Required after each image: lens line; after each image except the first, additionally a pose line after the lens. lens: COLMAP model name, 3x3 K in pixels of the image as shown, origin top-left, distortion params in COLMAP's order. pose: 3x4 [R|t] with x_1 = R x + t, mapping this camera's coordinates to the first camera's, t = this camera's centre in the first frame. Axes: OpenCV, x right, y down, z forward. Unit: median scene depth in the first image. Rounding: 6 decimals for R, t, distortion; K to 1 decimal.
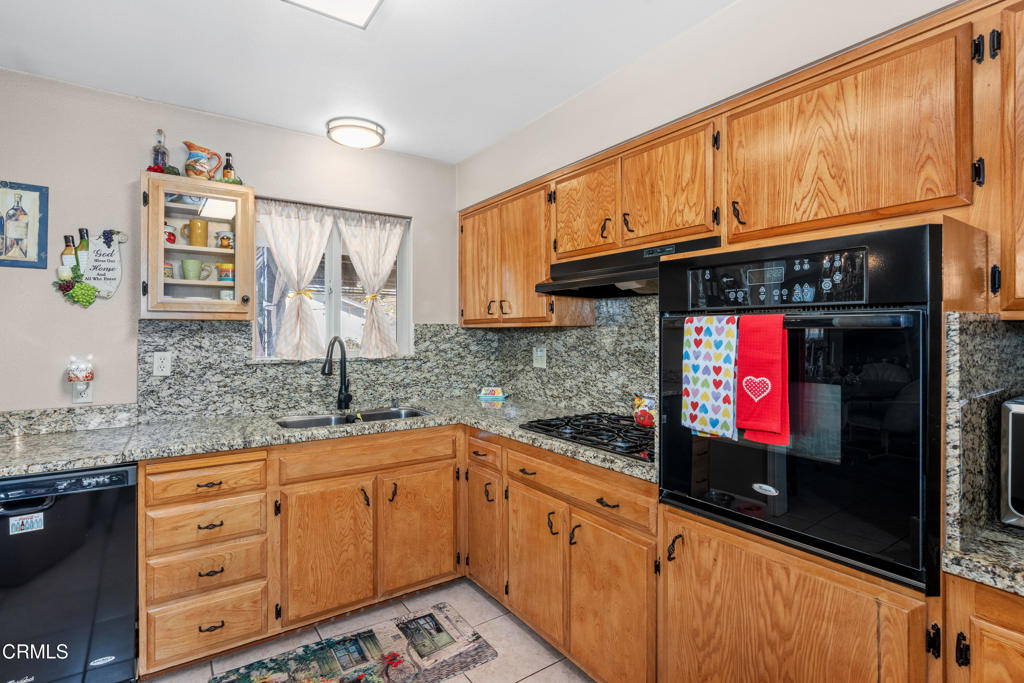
lens RADIAL K [[499.0, 0, 510.2], [0, 499.0, 331.3], [0, 0, 1]] dist [-0.006779, 0.002141]
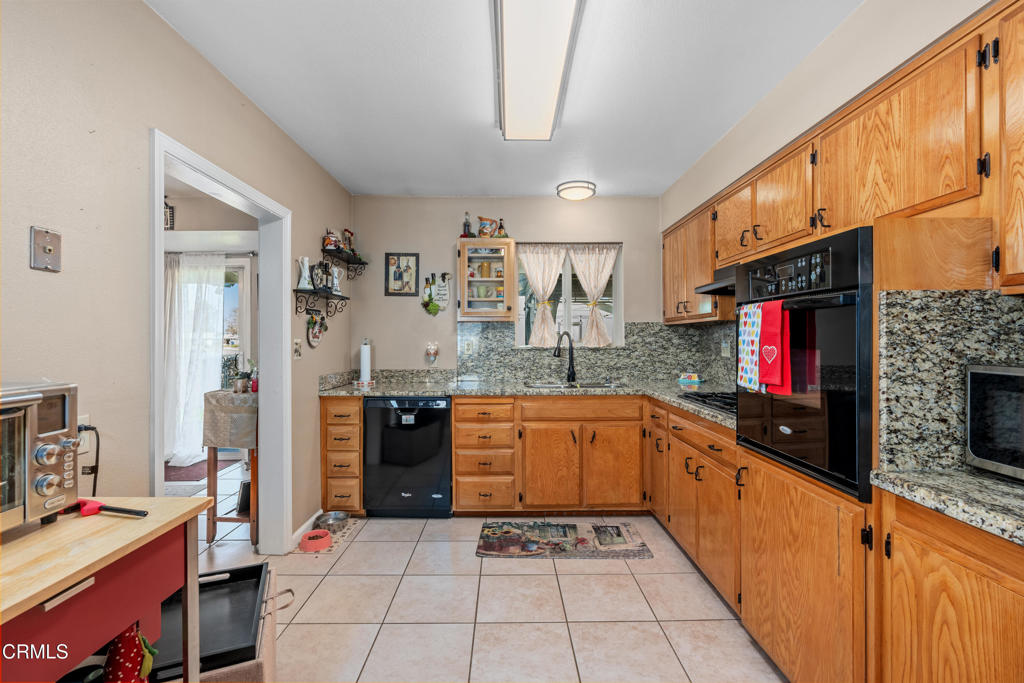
lens RADIAL K [[457.4, 0, 511.5], [0, 457.4, 340.5], [0, 0, 1]] dist [-0.006610, 0.001831]
pose [[0.828986, -0.001351, -0.559267, 0.350810], [0.004511, 0.999981, 0.004271, 0.038941], [0.559251, -0.006064, 0.828976, -0.262541]]
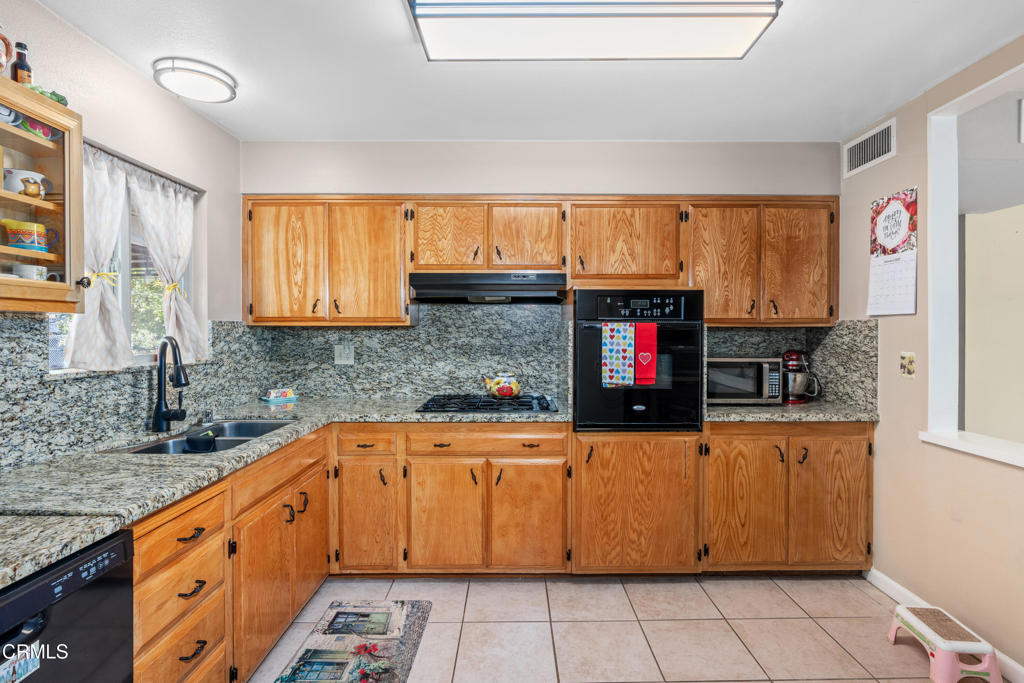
lens RADIAL K [[499.0, 0, 521.3], [0, 499.0, 333.4], [0, 0, 1]] dist [-0.006779, 0.002141]
pose [[0.555451, -0.005949, 0.831528, -0.873474], [-0.002302, 0.999960, 0.008692, -0.003457], [-0.831546, -0.006742, 0.555415, 0.157898]]
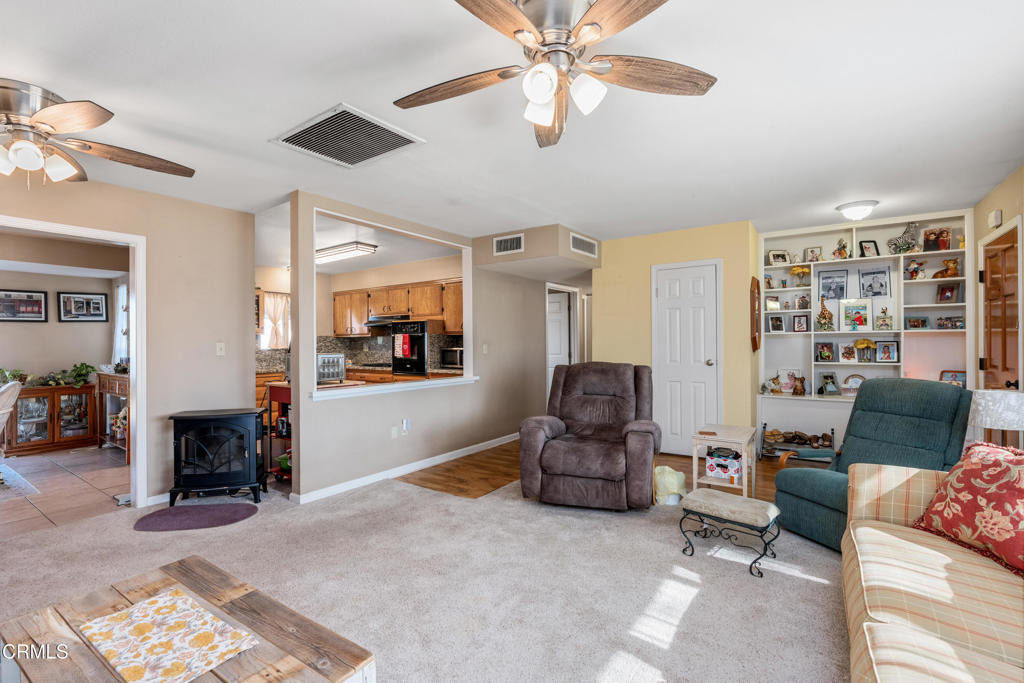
lens RADIAL K [[457.4, 0, 513.7], [0, 457.4, 340.8], [0, 0, 1]] dist [-0.006610, 0.001831]
pose [[0.935289, -0.010082, 0.353742, -0.103637], [0.010023, 0.999948, 0.001998, 0.024698], [-0.353744, 0.001677, 0.935341, -2.427064]]
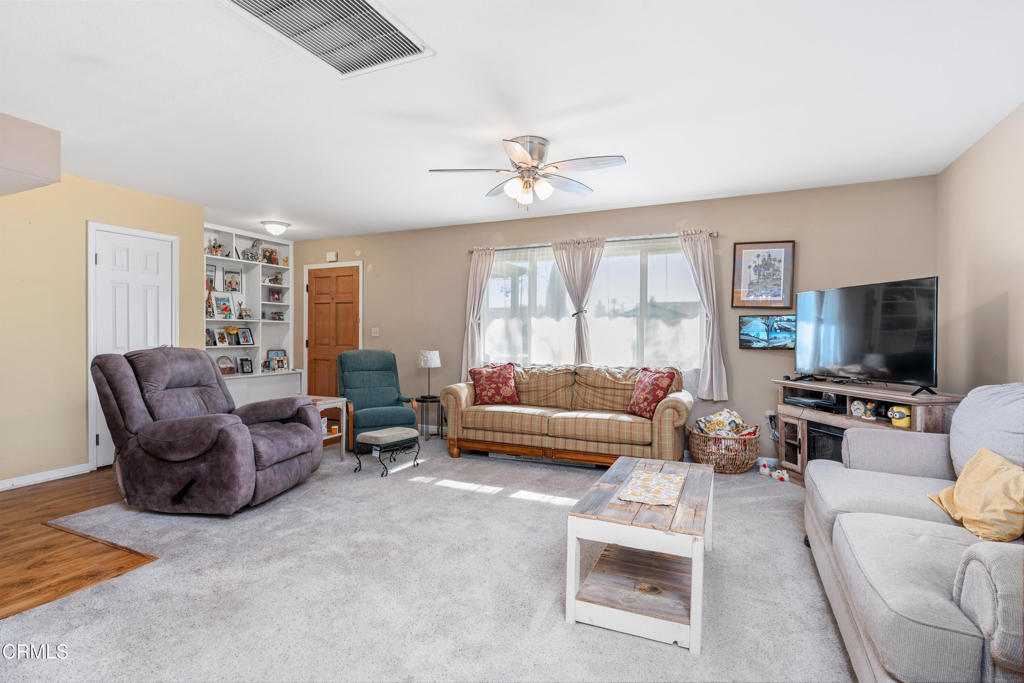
lens RADIAL K [[505.7, 0, 512.5], [0, 505.7, 342.4], [0, 0, 1]] dist [-0.005144, 0.001587]
pose [[-0.507136, -0.019179, 0.861652, -1.118063], [-0.011470, 0.999814, 0.015503, 0.067765], [-0.861790, -0.002021, -0.507262, -0.884474]]
